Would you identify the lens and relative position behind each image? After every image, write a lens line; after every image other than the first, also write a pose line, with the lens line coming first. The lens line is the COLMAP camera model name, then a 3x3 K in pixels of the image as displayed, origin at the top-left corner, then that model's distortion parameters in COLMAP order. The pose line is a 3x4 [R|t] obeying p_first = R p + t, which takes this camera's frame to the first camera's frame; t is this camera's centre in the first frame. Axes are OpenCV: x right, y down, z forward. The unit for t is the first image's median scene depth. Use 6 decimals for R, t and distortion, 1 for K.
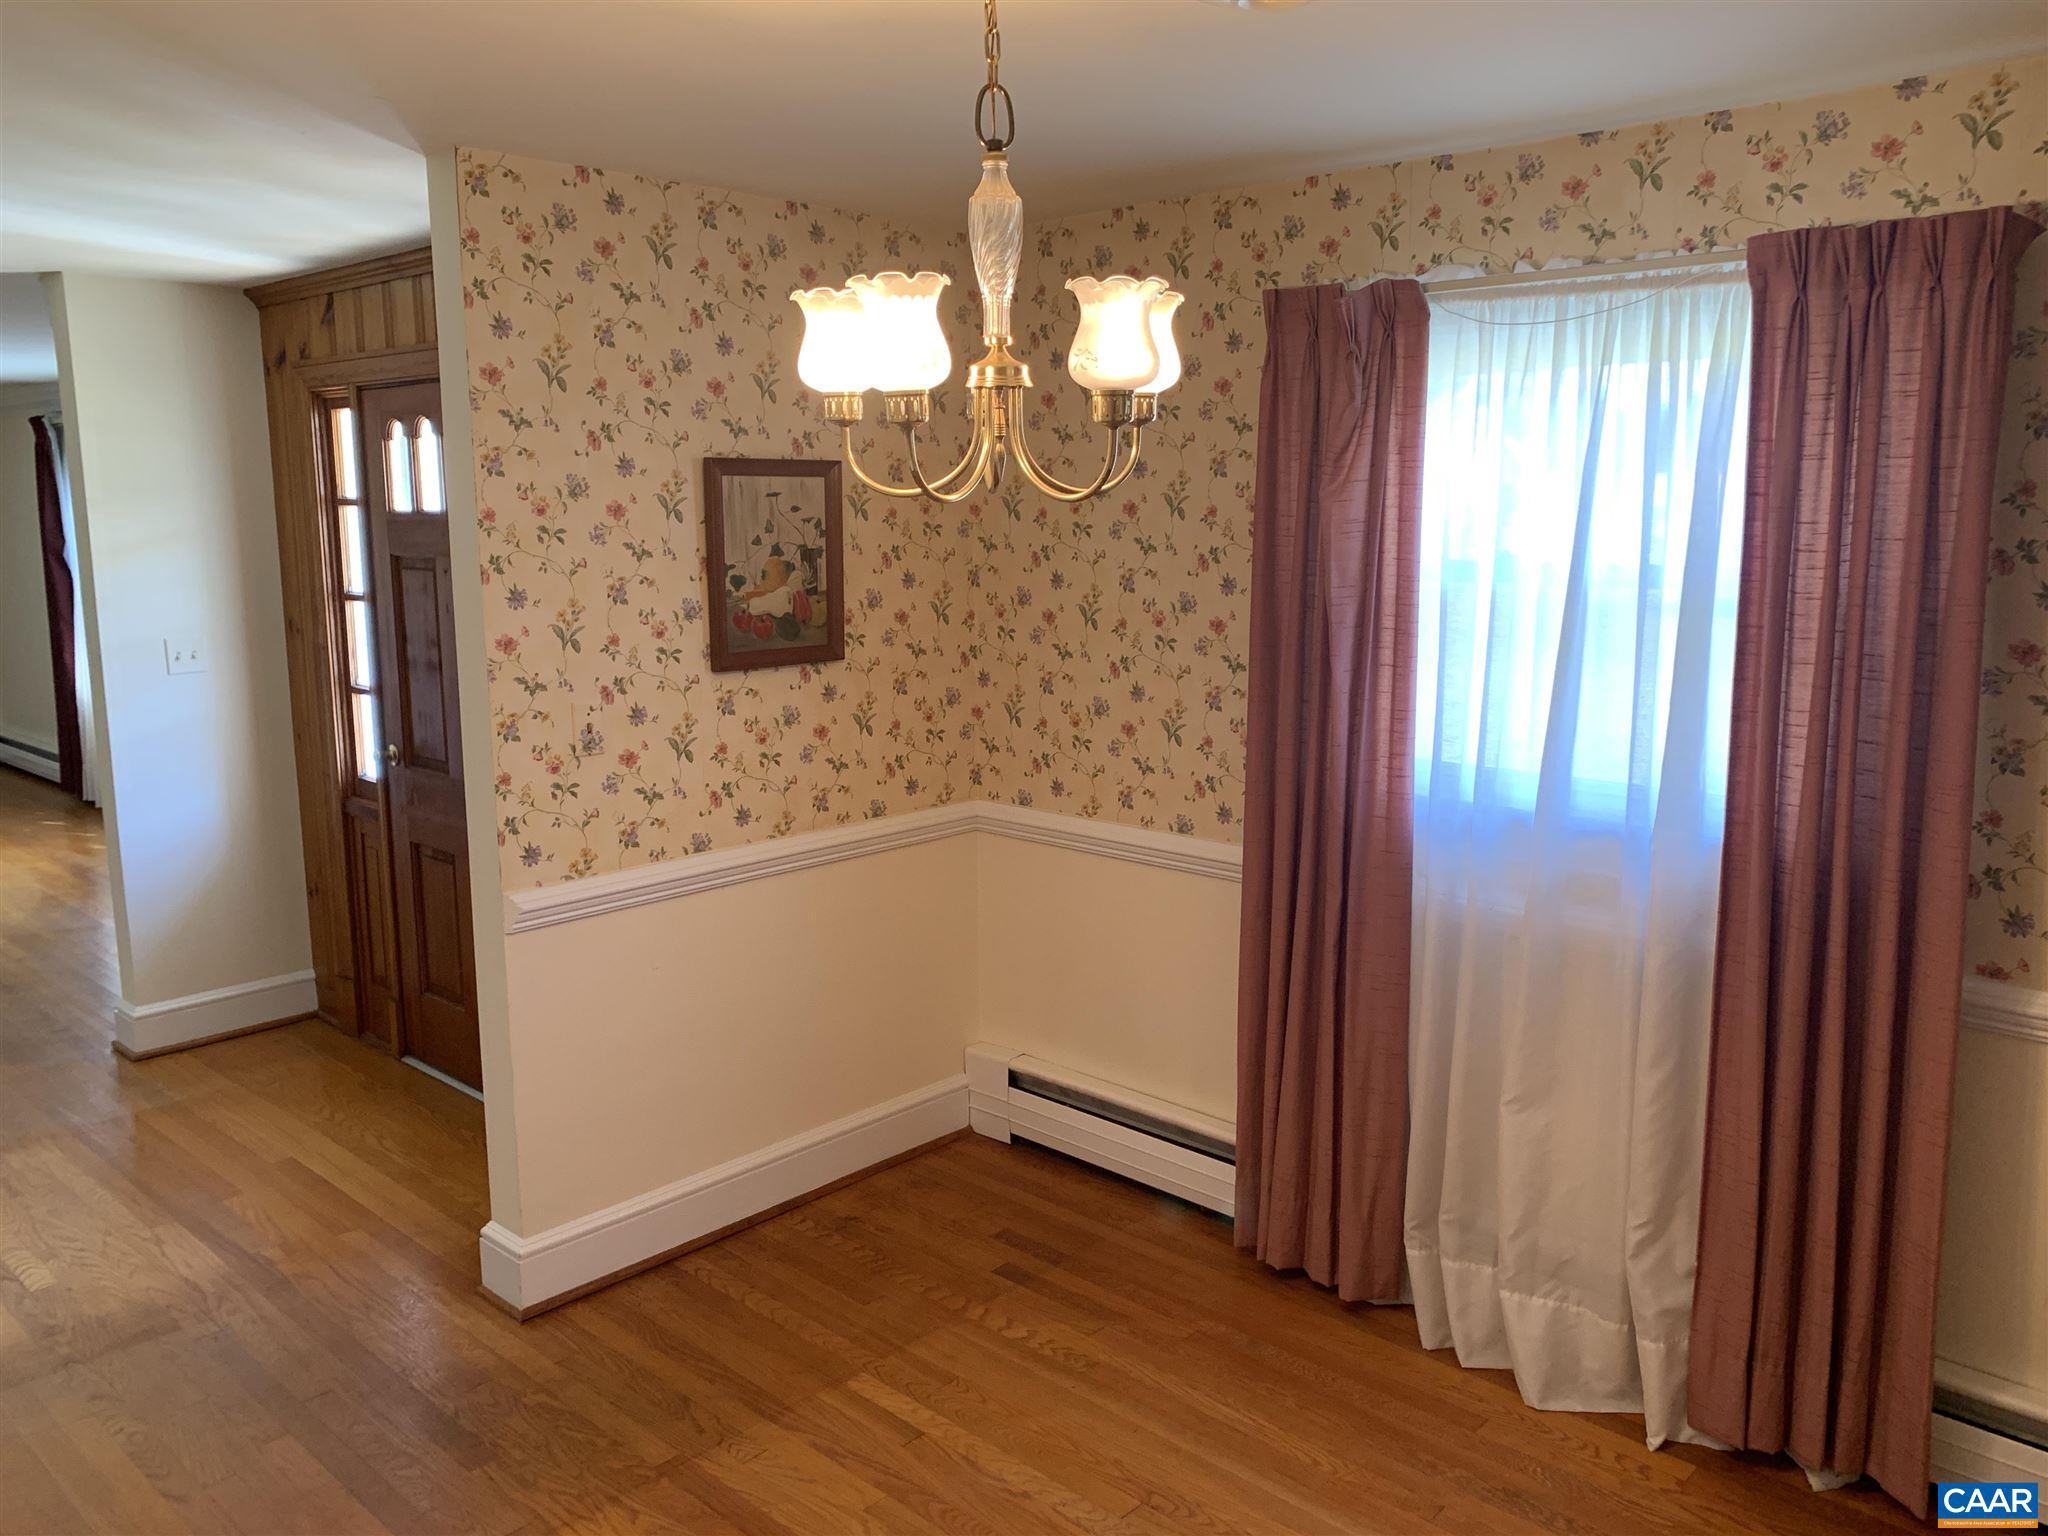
lens RADIAL K [[1570.7, 0, 1024.0], [0, 1570.7, 768.0], [0, 0, 1]] dist [0.002292, -0.037324]
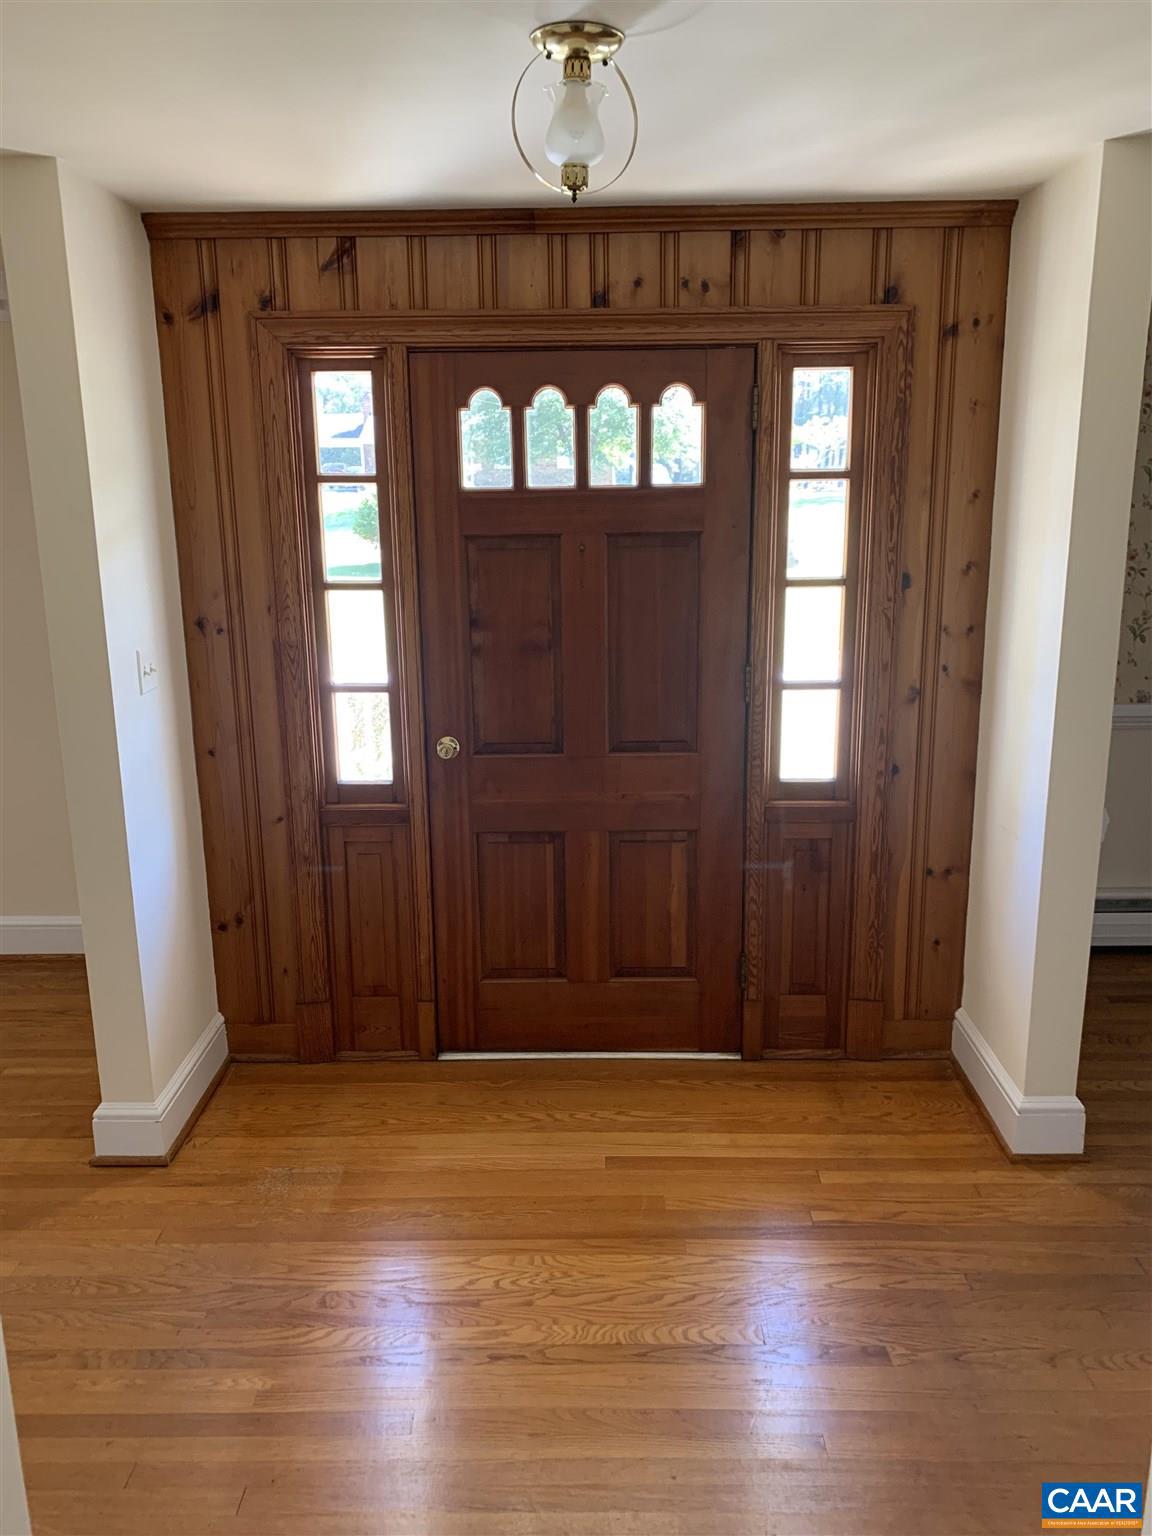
lens RADIAL K [[1178.0, 0, 576.0], [0, 1178.0, 768.0], [0, 0, 1]] dist [0.002292, -0.037324]
pose [[0.748479, -0.147492, 0.646549, -0.938813], [0.122031, 0.988937, 0.084329, -0.051949], [-0.651835, 0.015781, 0.758197, 0.472913]]
